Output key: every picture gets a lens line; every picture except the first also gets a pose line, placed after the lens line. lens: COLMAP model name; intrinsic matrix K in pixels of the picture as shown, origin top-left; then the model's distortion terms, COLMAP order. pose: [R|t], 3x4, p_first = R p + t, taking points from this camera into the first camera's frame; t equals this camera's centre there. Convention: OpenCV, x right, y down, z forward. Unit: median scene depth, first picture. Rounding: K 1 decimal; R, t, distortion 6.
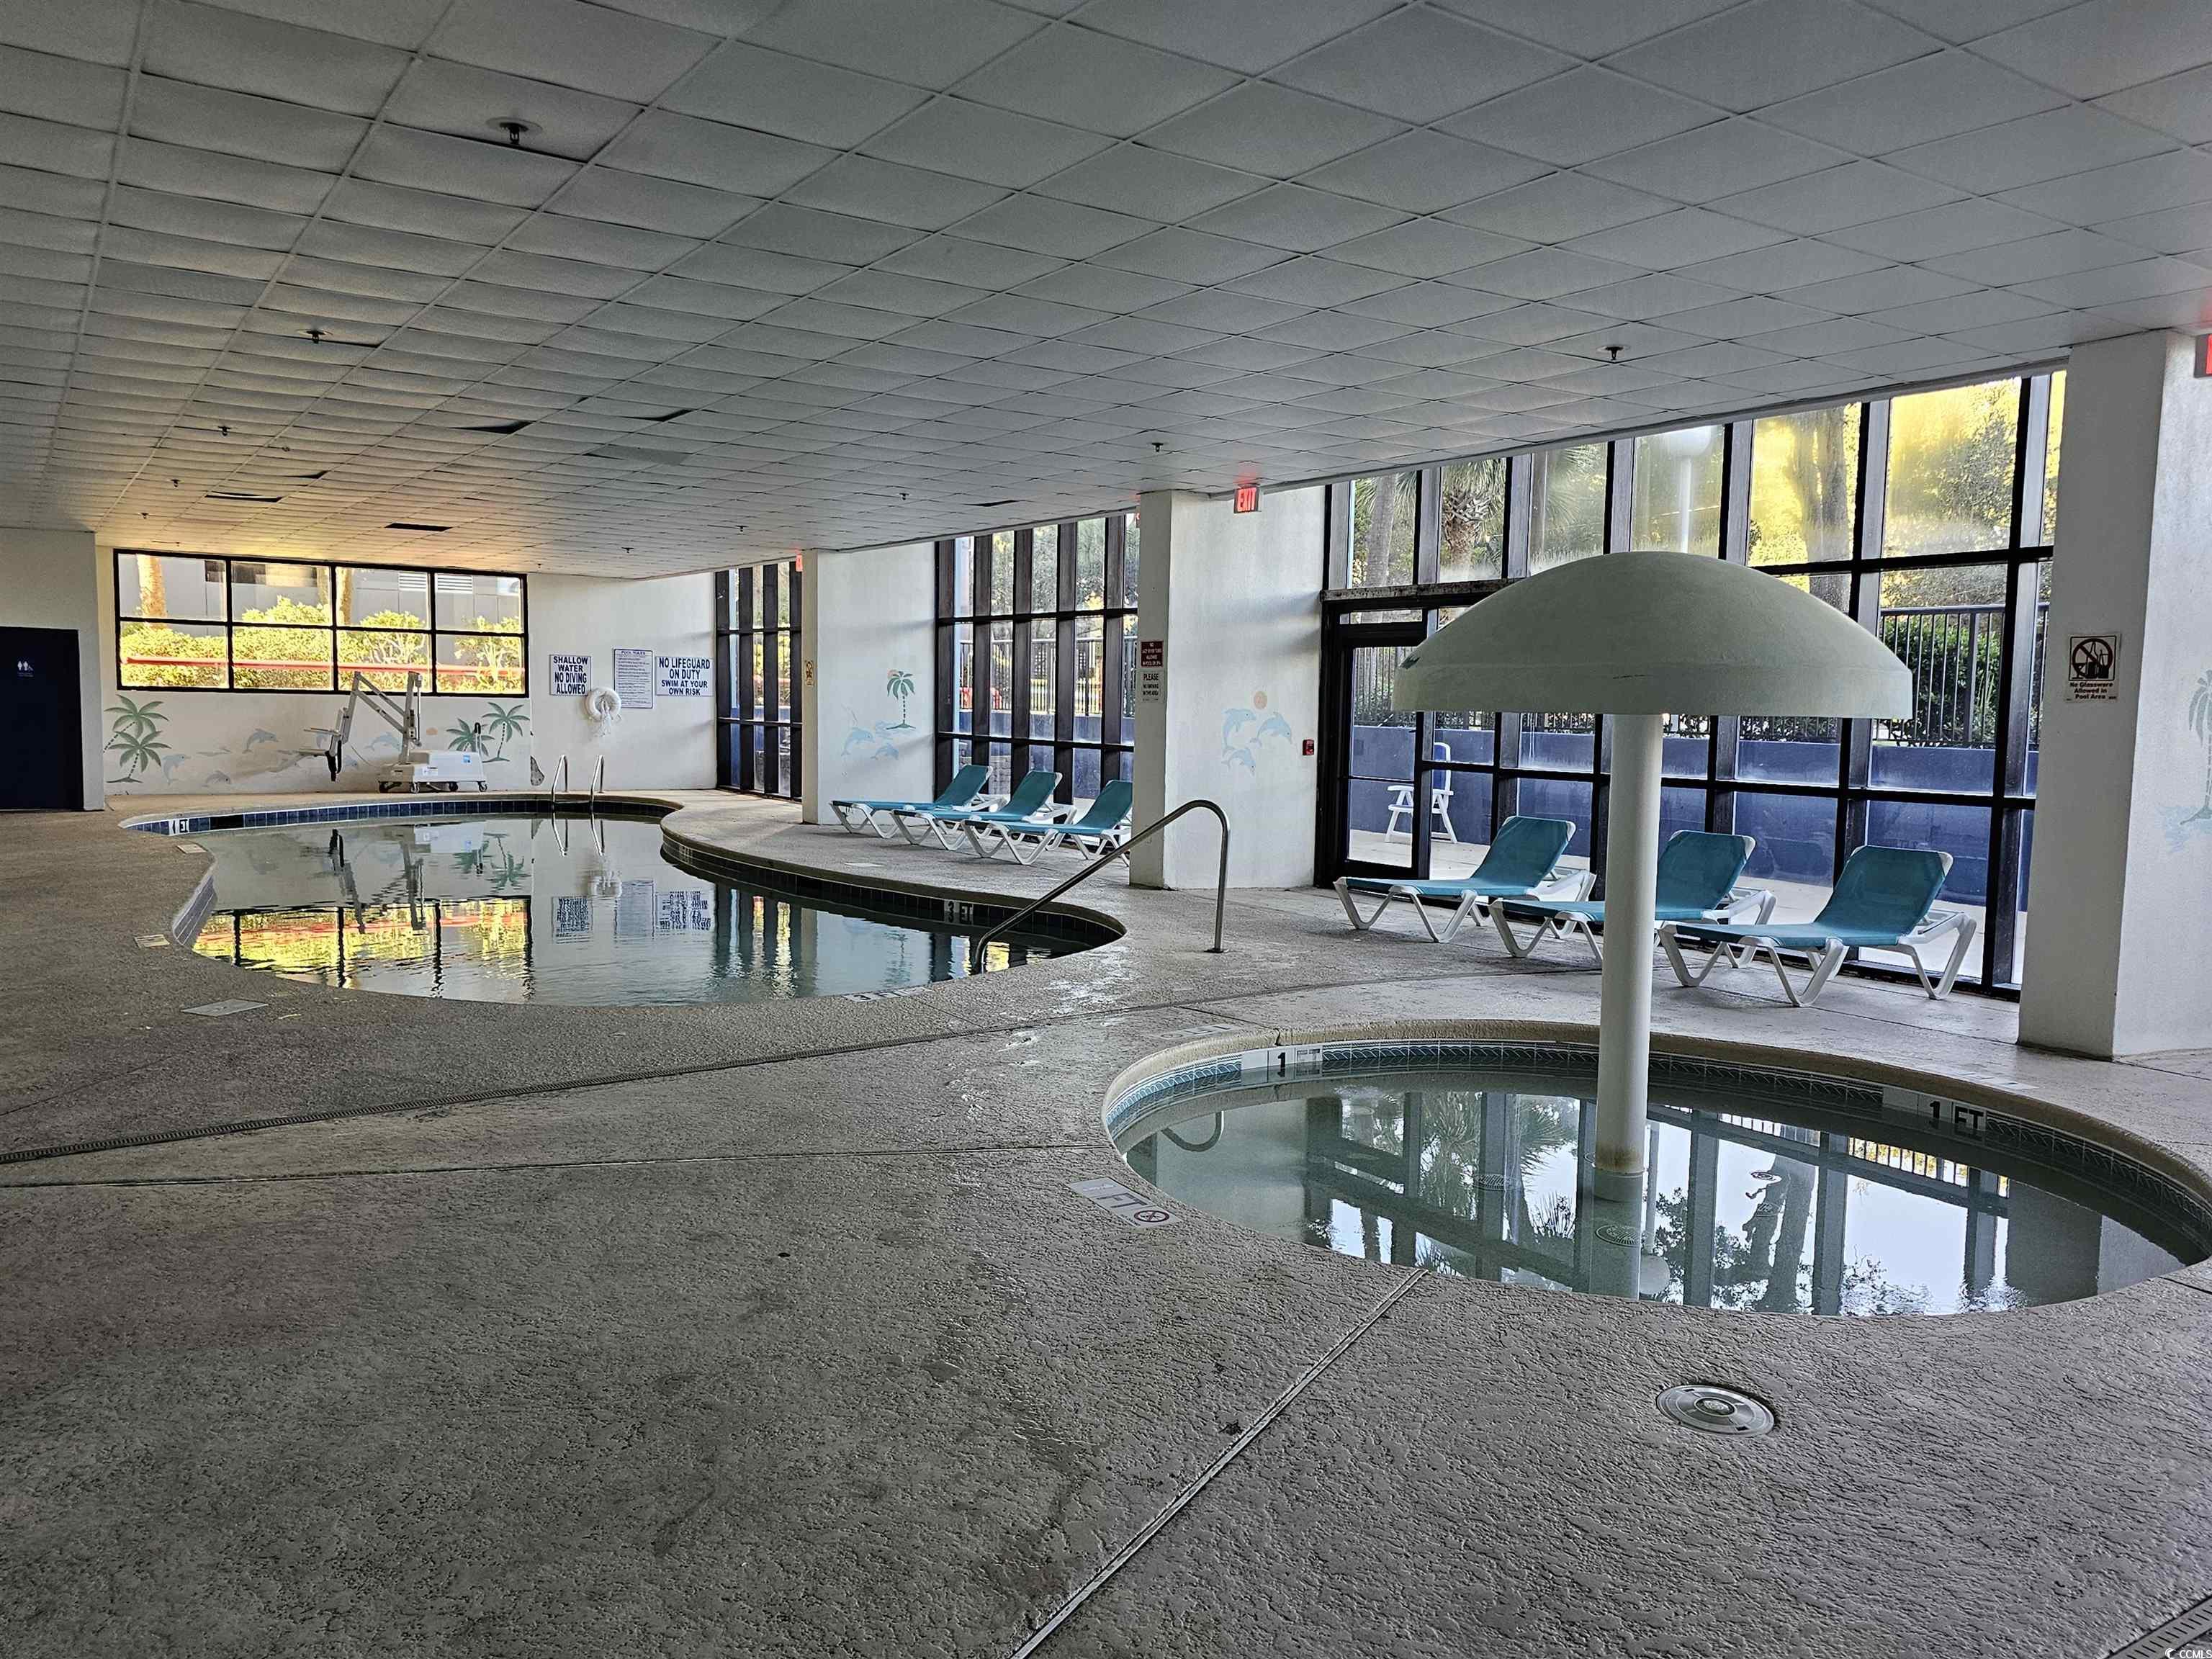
lens RADIAL K [[1693.1, 0, 1110.9], [0, 1693.1, 836.6], [0, 0, 1]] dist [0.030732, -0.003406]
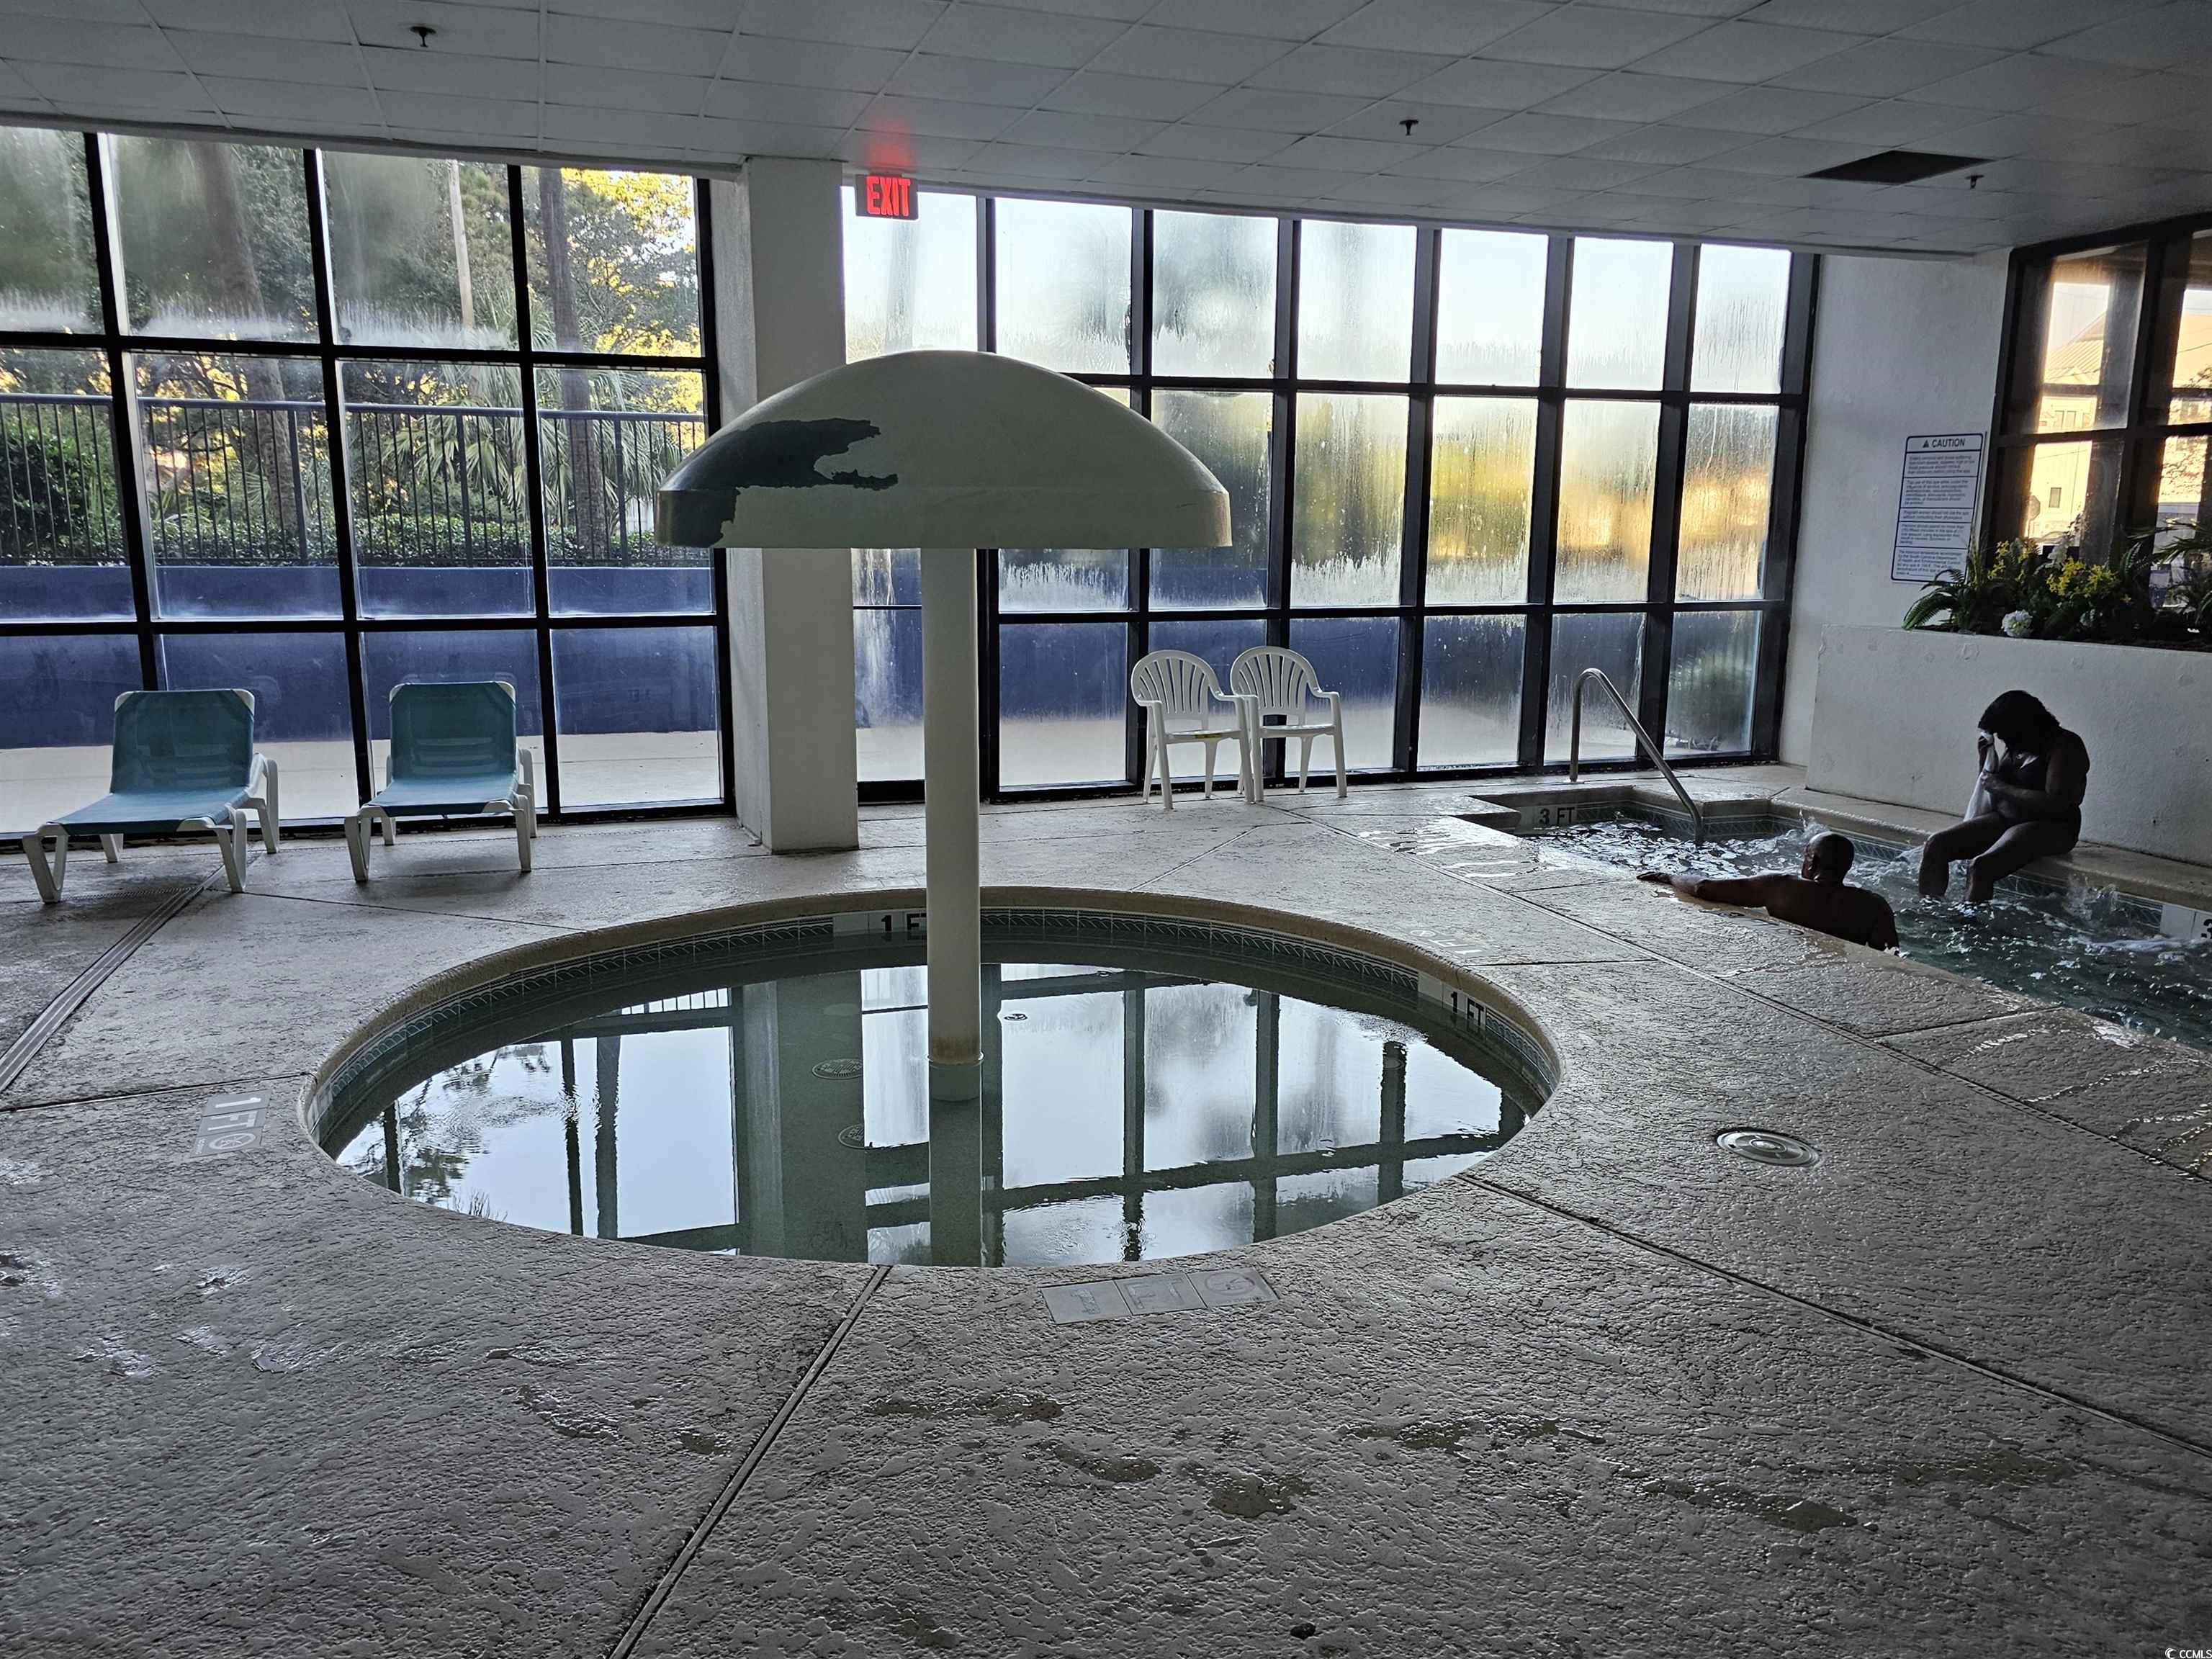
lens RADIAL K [[1693.1, 0, 1107.8], [0, 1693.1, 823.0], [0, 0, 1]] dist [0.030732, -0.003406]
pose [[0.243000, -0.184959, 0.952230, -0.406795], [0.081065, 0.982092, 0.170072, -0.057122], [-0.966633, 0.035865, 0.253642, 0.562539]]
